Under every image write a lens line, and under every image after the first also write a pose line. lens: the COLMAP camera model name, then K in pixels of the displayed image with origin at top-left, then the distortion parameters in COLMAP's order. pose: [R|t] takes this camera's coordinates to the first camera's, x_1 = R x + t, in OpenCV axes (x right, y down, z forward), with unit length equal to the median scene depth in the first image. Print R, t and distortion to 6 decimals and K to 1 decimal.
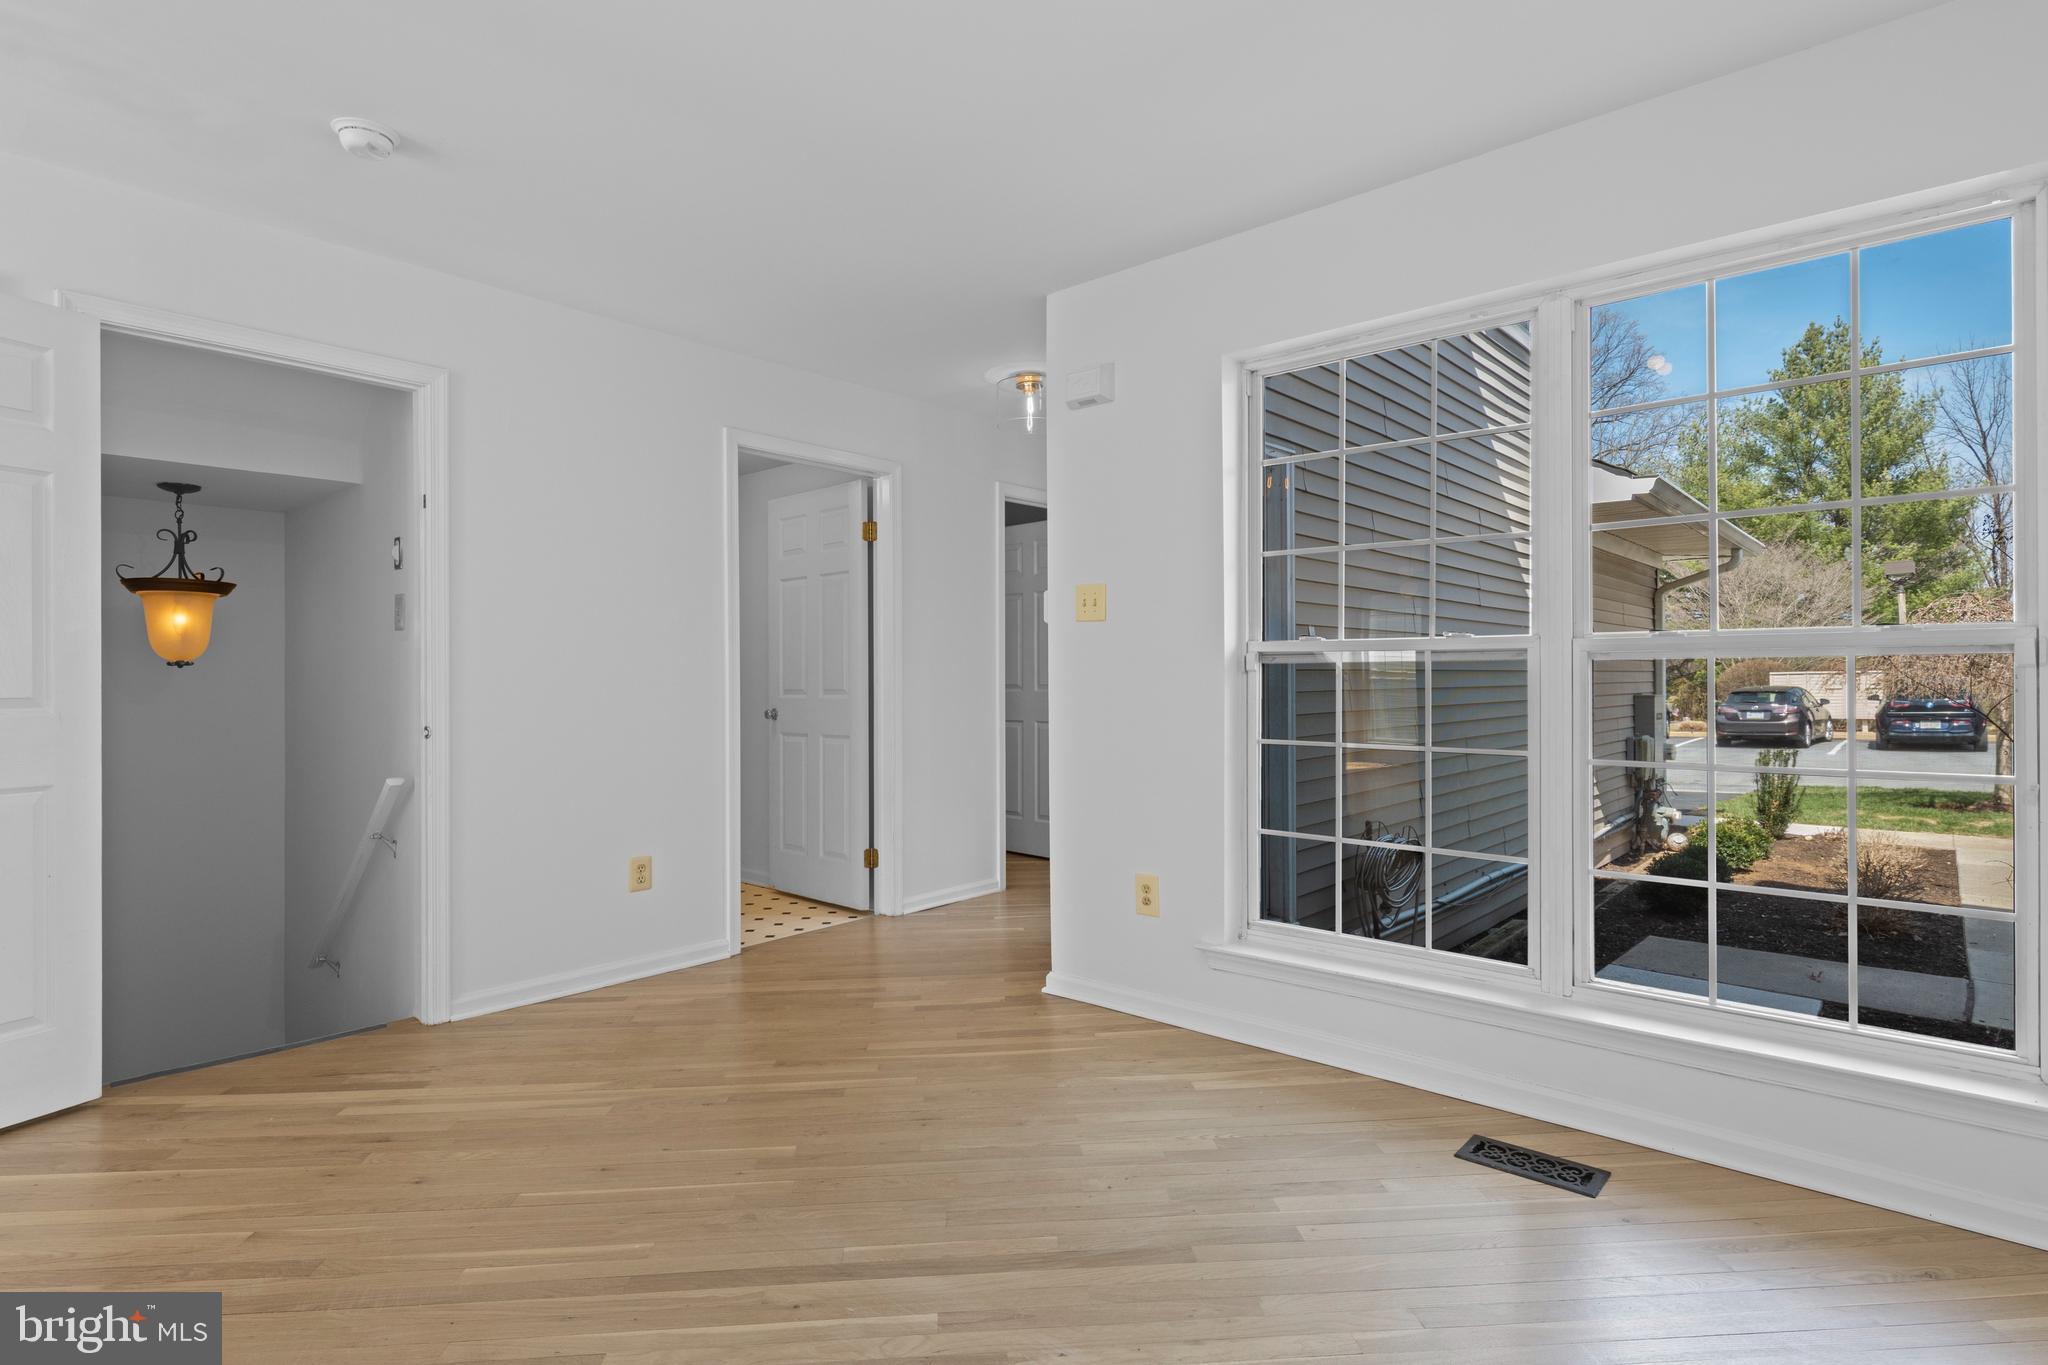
lens RADIAL K [[1050.0, 0, 1034.0], [0, 1050.0, 677.8], [0, 0, 1]] dist [0.014553, -0.004389]
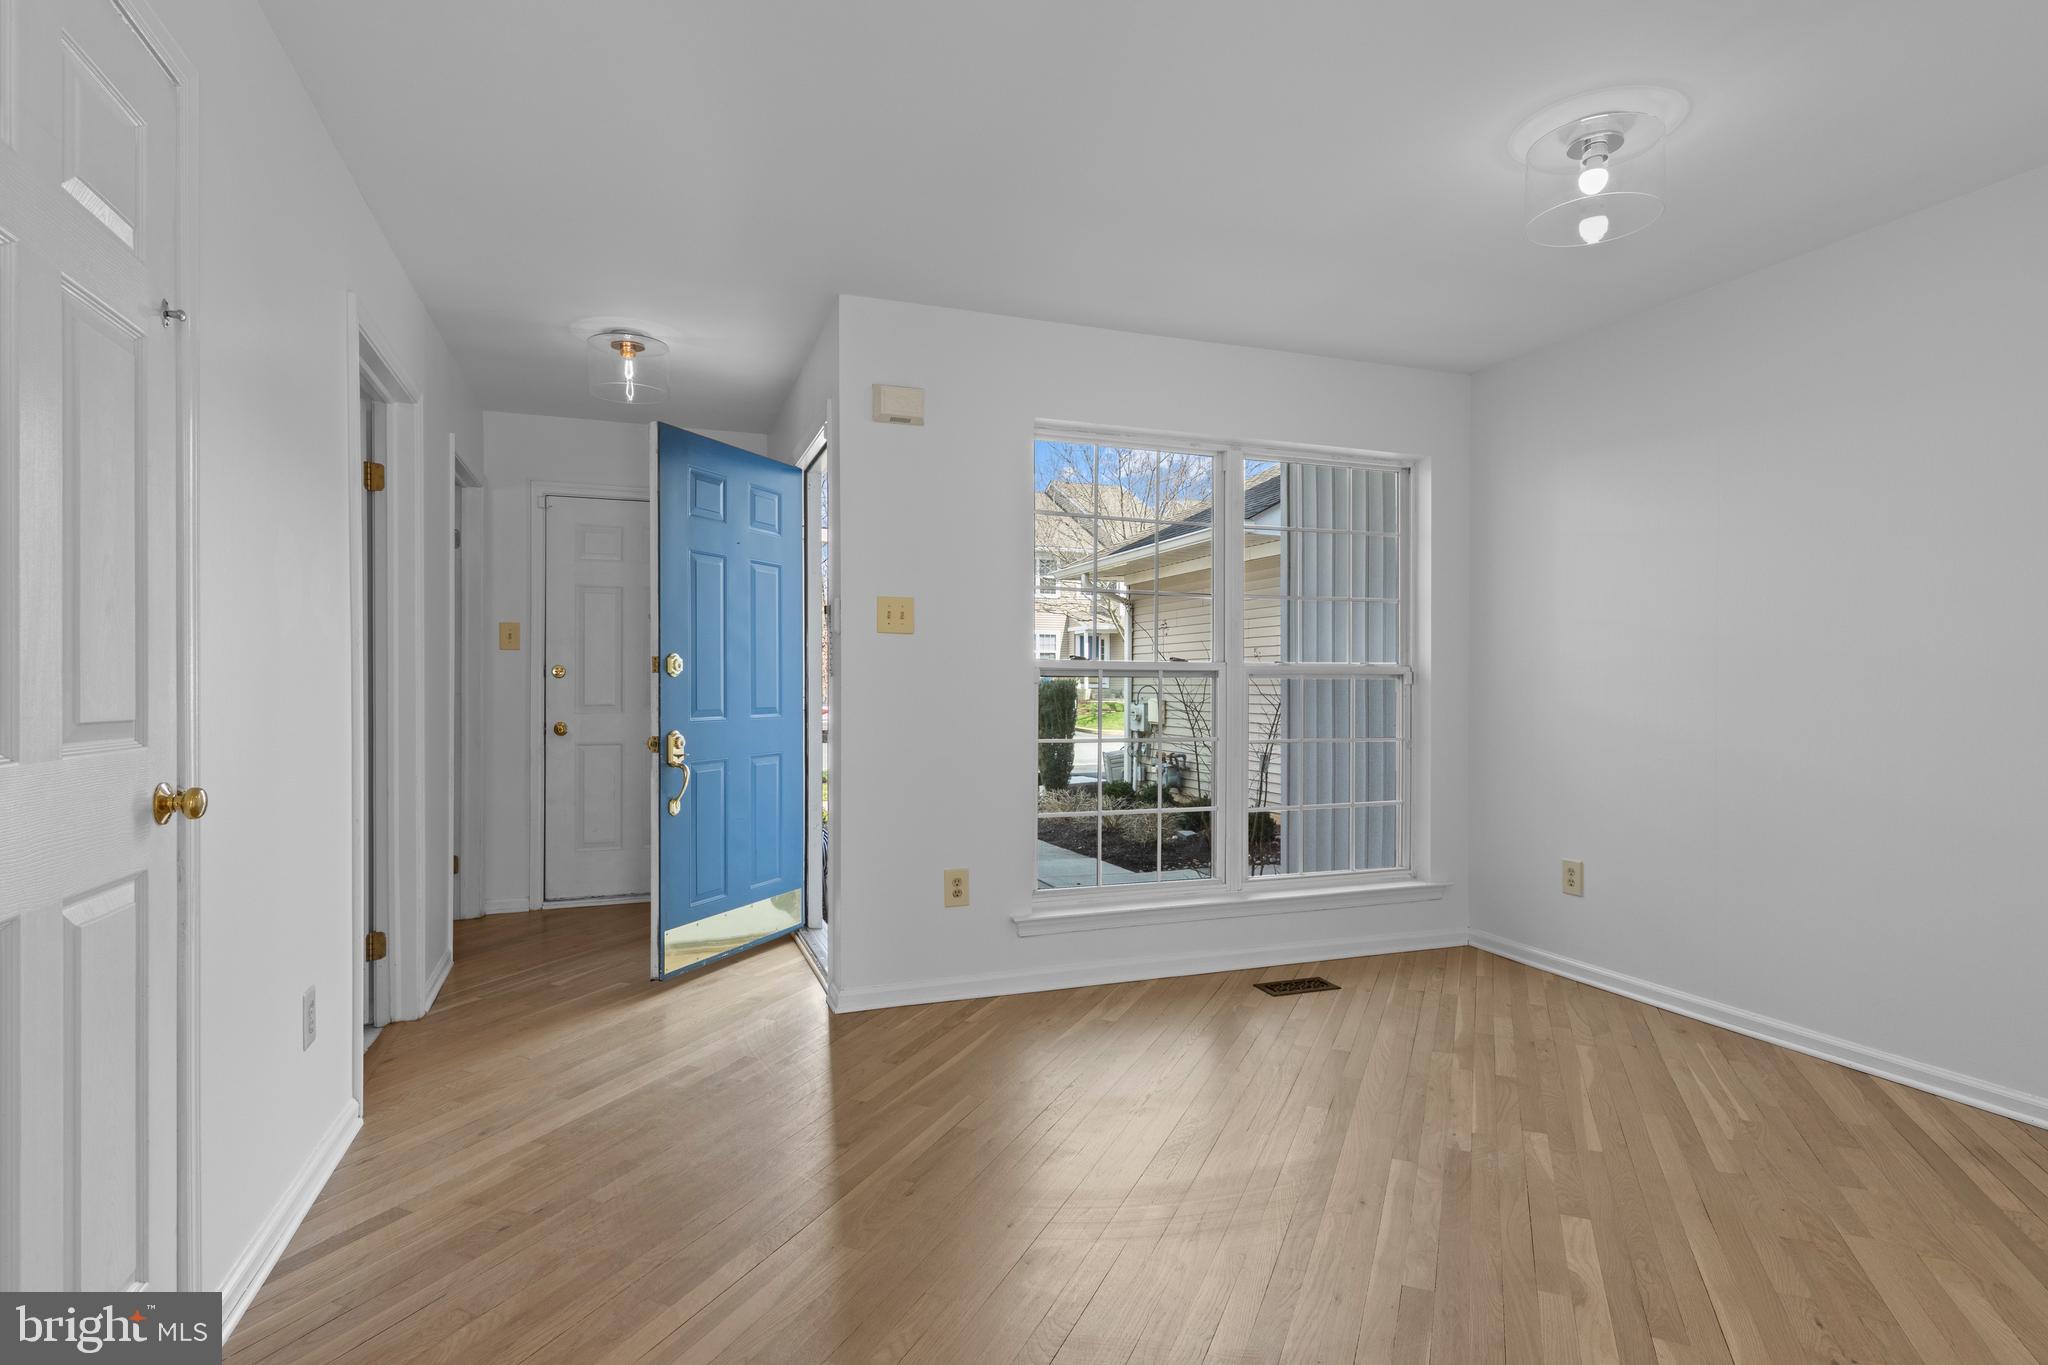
lens RADIAL K [[1050.0, 0, 1021.9], [0, 1050.0, 686.6], [0, 0, 1]] dist [0.014553, -0.004389]
pose [[0.484966, -0.002376, 0.874530, -0.814300], [-0.000108, 0.999996, 0.002777, -0.004950], [-0.874533, -0.001441, 0.484964, 0.412344]]
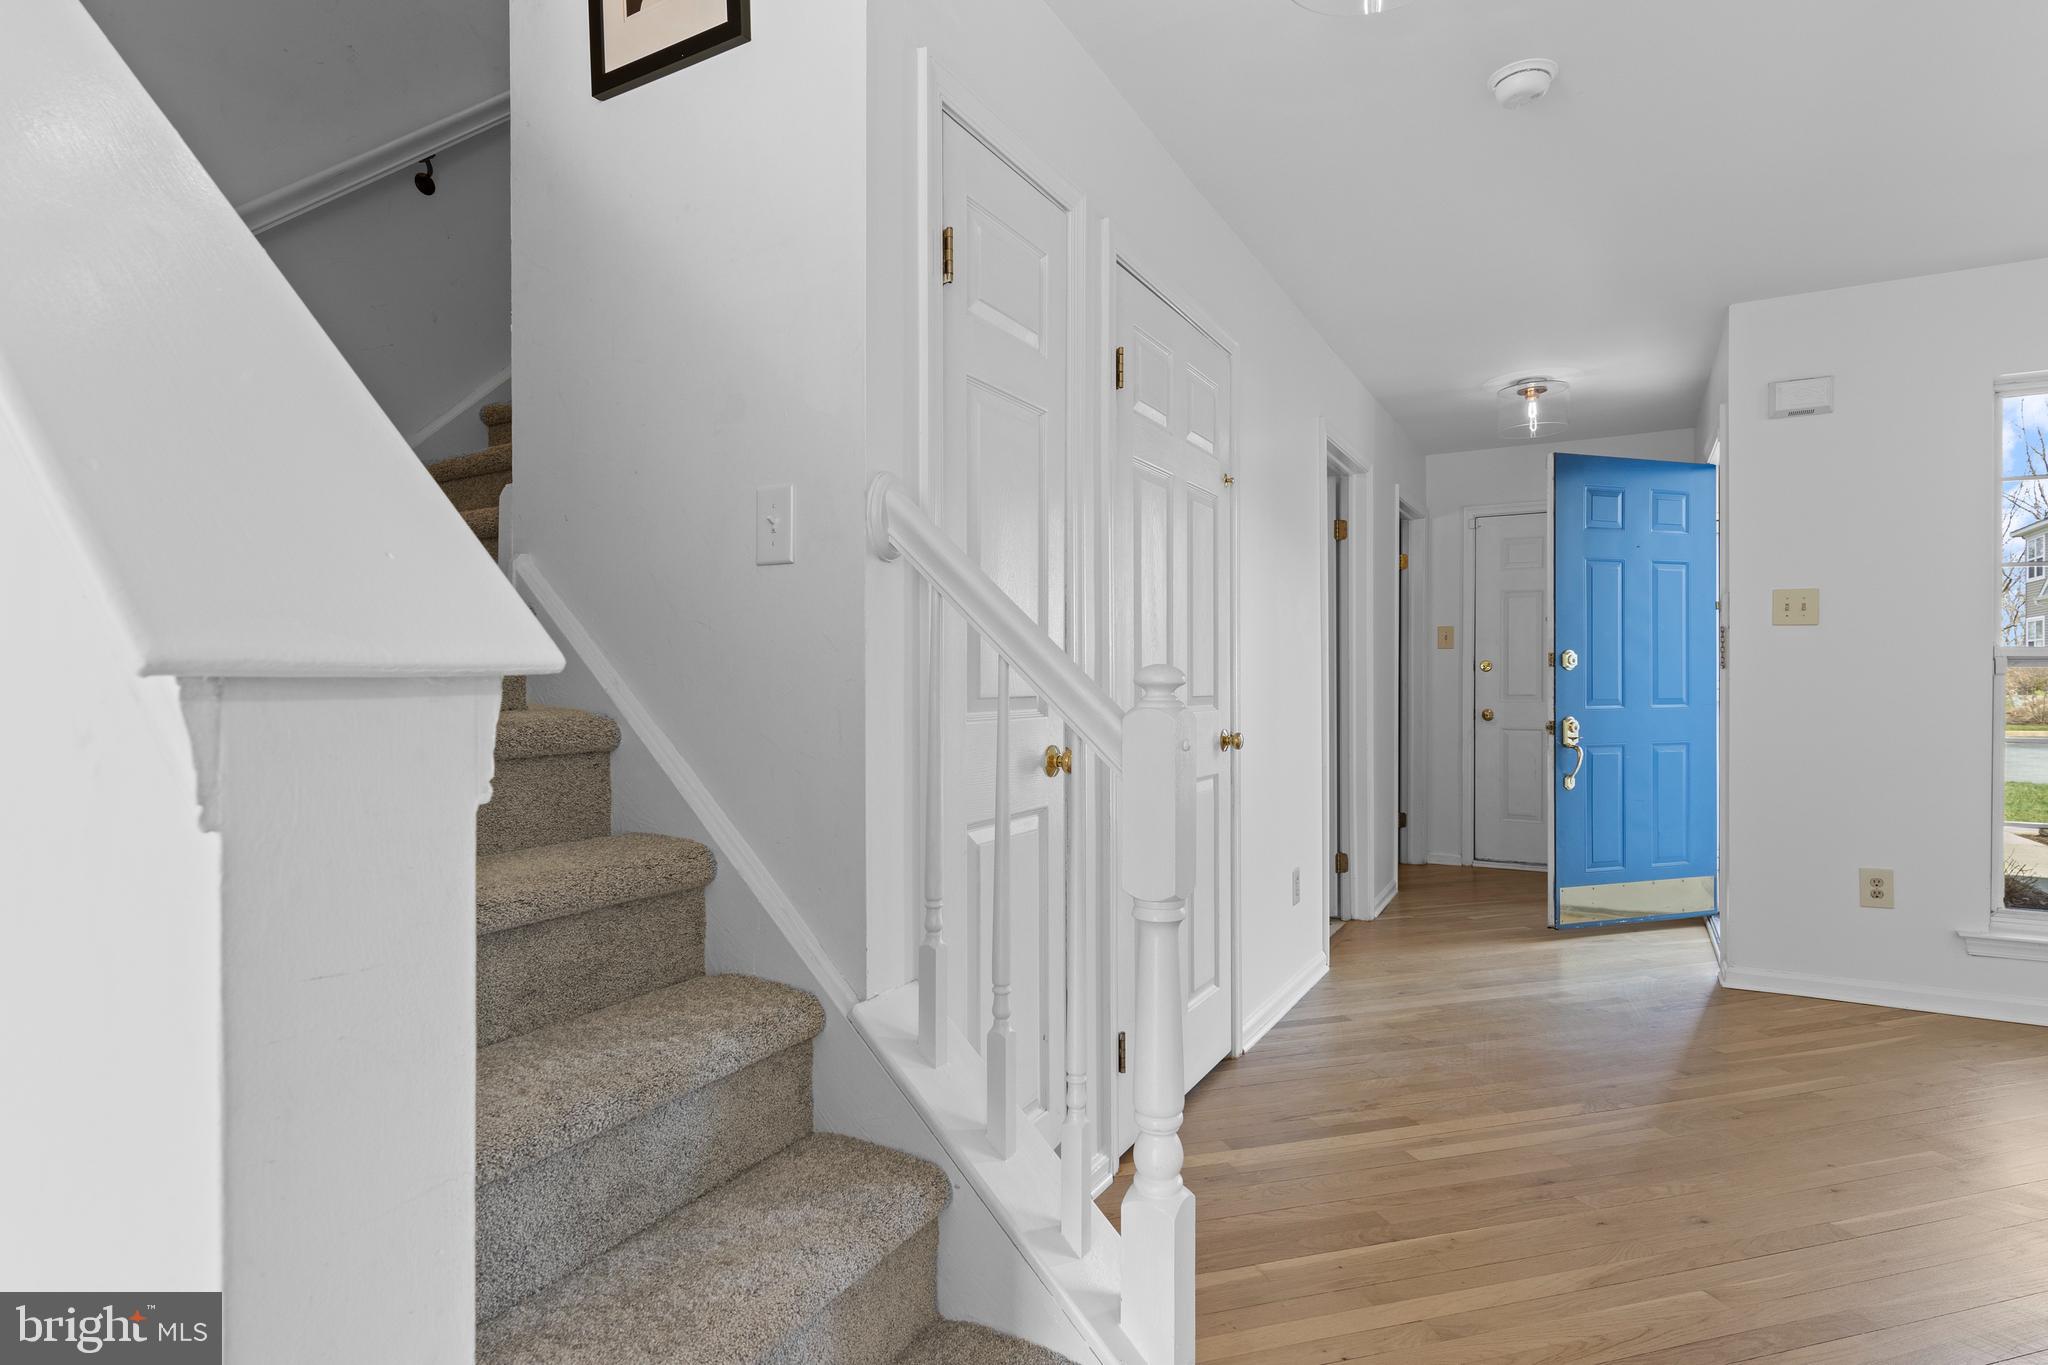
lens RADIAL K [[1050.0, 0, 1022.9], [0, 1050.0, 682.2], [0, 0, 1]] dist [0.014553, -0.004389]
pose [[0.980819, -0.003854, 0.194880, -0.928816], [0.003214, 0.999988, 0.003600, -0.004123], [-0.194892, -0.002905, 0.980820, 0.135148]]
